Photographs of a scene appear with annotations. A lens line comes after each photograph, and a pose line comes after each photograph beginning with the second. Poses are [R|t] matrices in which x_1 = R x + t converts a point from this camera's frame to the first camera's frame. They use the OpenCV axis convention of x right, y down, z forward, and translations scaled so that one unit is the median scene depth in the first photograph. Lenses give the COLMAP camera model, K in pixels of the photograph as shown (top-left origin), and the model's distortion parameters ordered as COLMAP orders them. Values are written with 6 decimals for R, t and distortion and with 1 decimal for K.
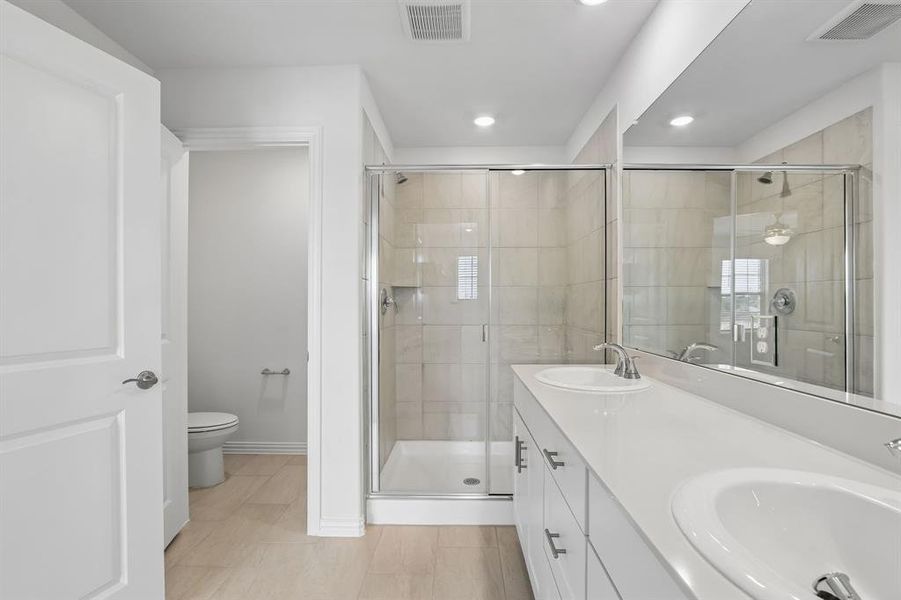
lens RADIAL K [[427.6, 0, 453.3], [0, 427.6, 299.7], [0, 0, 1]] dist [0.000029, -0.000428]
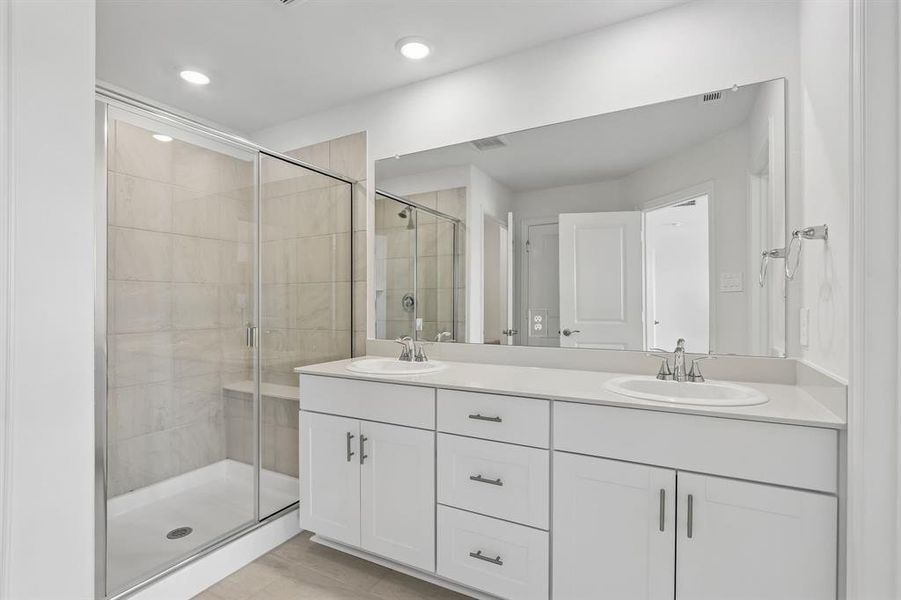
lens RADIAL K [[427.6, 0, 455.0], [0, 427.6, 302.3], [0, 0, 1]] dist [0.000029, -0.000428]
pose [[0.462608, 0.000755, 0.886562, -0.524983], [-0.003844, 0.999992, 0.001155, 0.003720], [-0.886554, -0.003943, 0.462608, 0.245117]]
